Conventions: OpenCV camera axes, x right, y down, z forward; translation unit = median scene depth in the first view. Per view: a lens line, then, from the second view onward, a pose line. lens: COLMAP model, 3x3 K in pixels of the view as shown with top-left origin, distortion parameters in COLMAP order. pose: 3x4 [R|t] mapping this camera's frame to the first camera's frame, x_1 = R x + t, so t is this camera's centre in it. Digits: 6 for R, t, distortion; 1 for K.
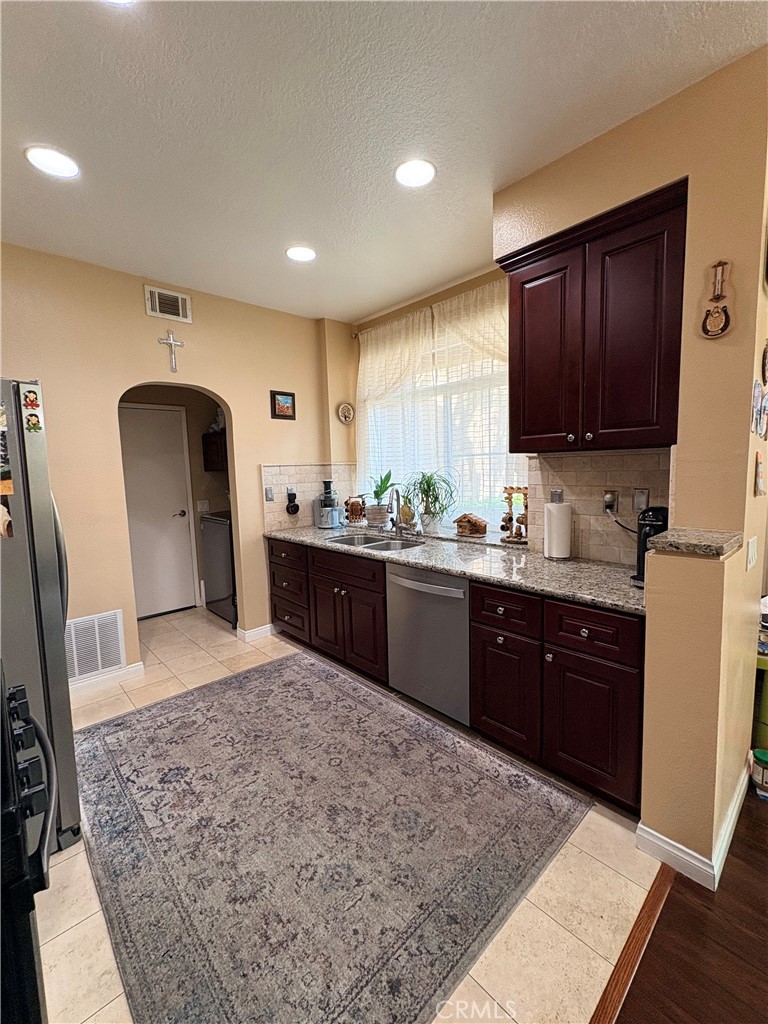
lens RADIAL K [[432.2, 0, 384.6], [0, 432.2, 510.7], [0, 0, 1]] dist [-0.000791, 0.000321]
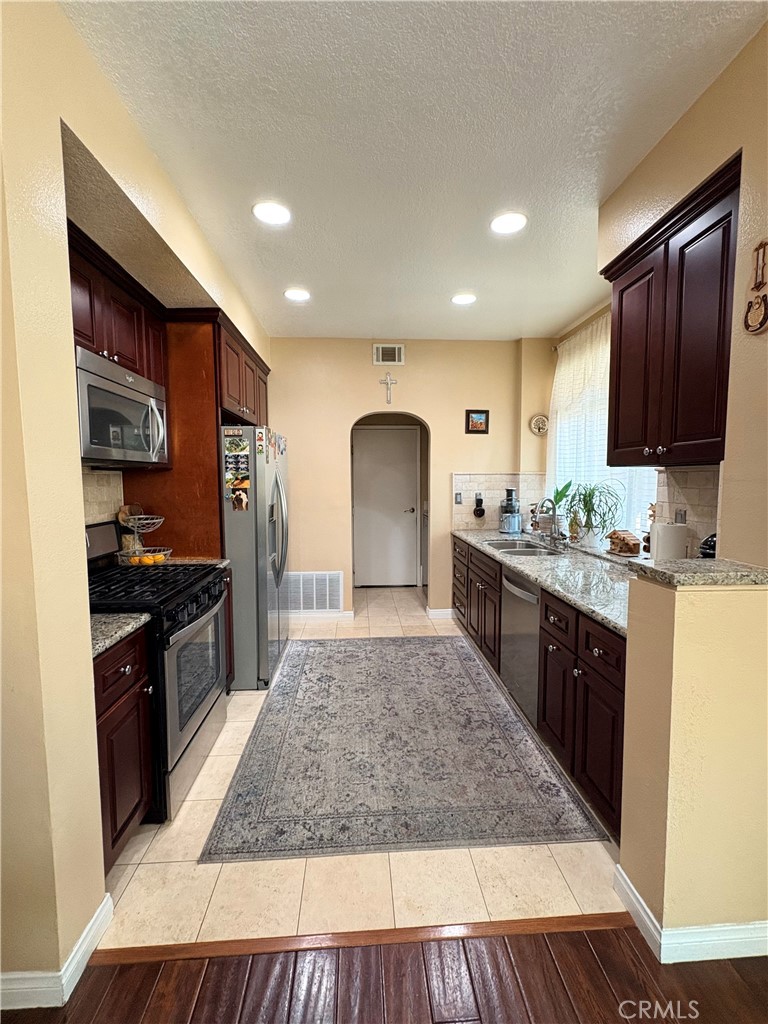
lens RADIAL K [[432.2, 0, 384.6], [0, 432.2, 510.7], [0, 0, 1]] dist [-0.000791, 0.000321]
pose [[0.772805, 0.072961, -0.630435, 0.472191], [-0.081811, 0.996534, 0.015045, -0.008757], [0.629348, 0.039949, 0.776096, -0.050874]]
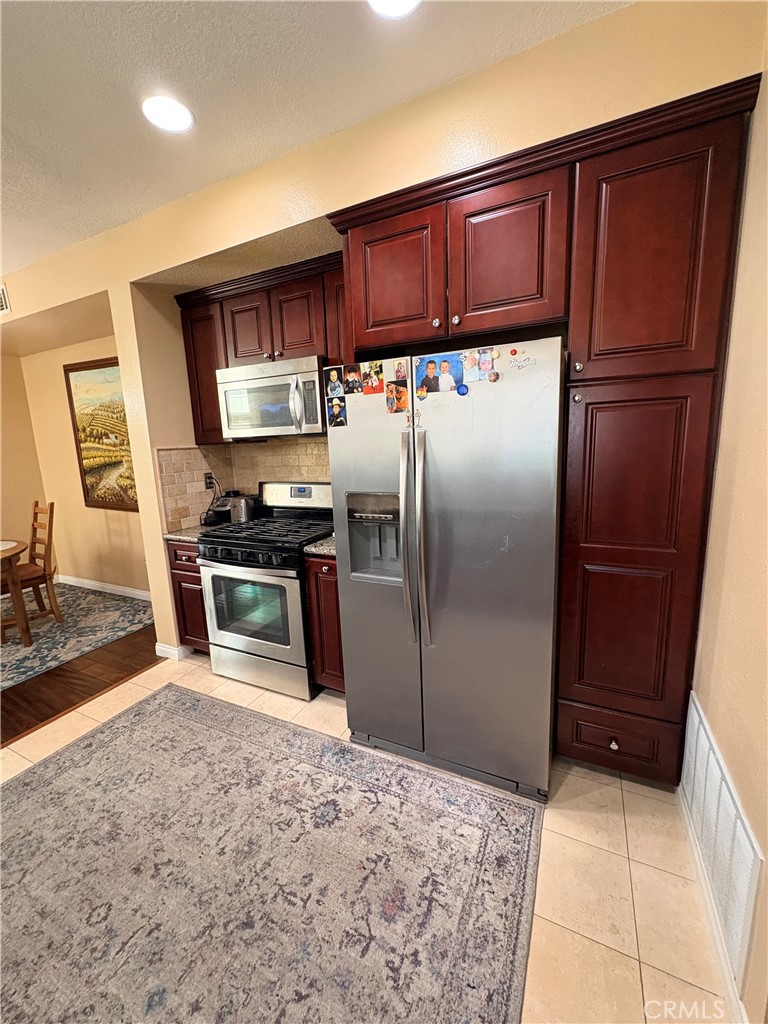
lens RADIAL K [[408.3, 0, 385.1], [0, 408.3, 510.4], [0, 0, 1]] dist [0.000006, 0.000184]
pose [[-0.930691, 0.120703, -0.345318, -0.320246], [0.023923, 0.962056, 0.271802, -0.140899], [0.365023, 0.244703, -0.898265, 1.324608]]
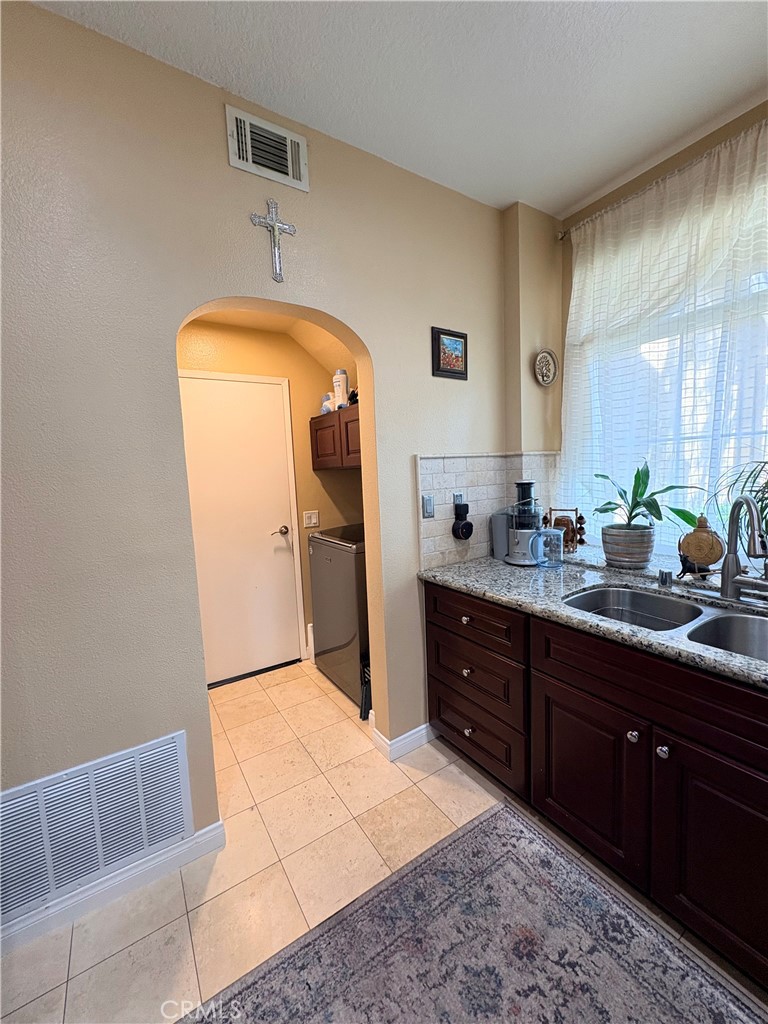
lens RADIAL K [[408.3, 0, 385.1], [0, 408.3, 510.4], [0, 0, 1]] dist [0.000006, 0.000184]
pose [[0.985391, 0.003455, -0.170272, -0.339285], [-0.002866, 0.999989, 0.003705, -0.050729], [0.170283, -0.003163, 0.985390, 0.658729]]
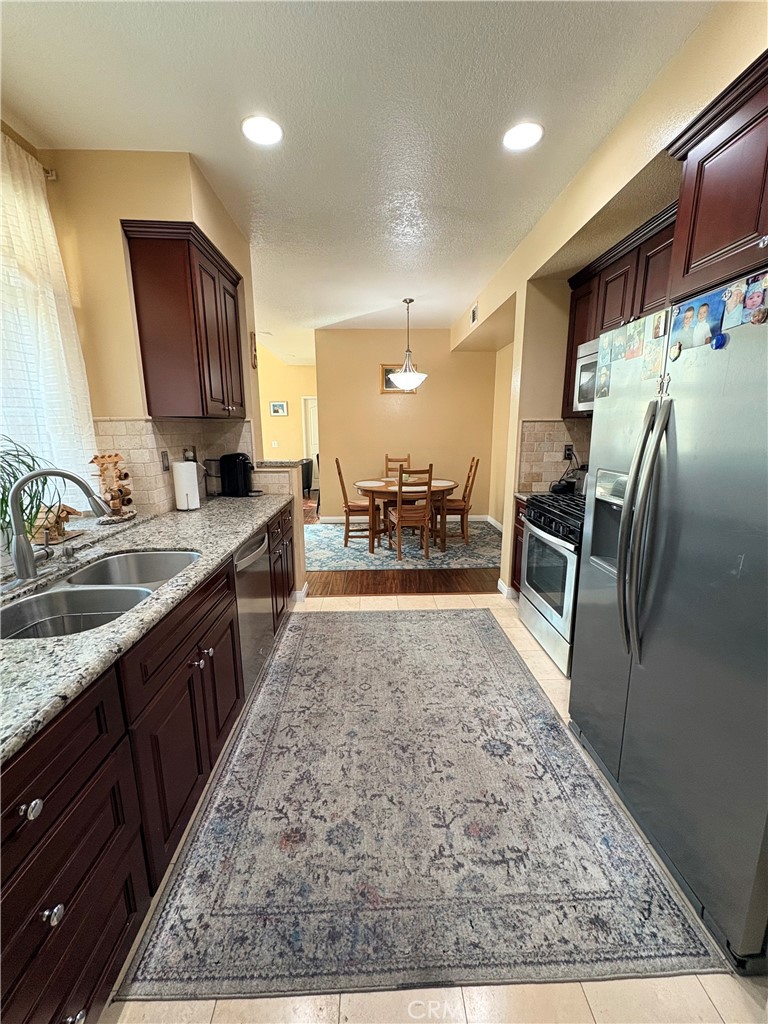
lens RADIAL K [[408.3, 0, 385.1], [0, 408.3, 510.4], [0, 0, 1]] dist [0.000006, 0.000184]
pose [[-0.755799, -0.102431, 0.646742, -0.679381], [0.089992, 0.962068, 0.257539, -0.116661], [-0.648590, 0.252849, -0.717913, 1.371929]]
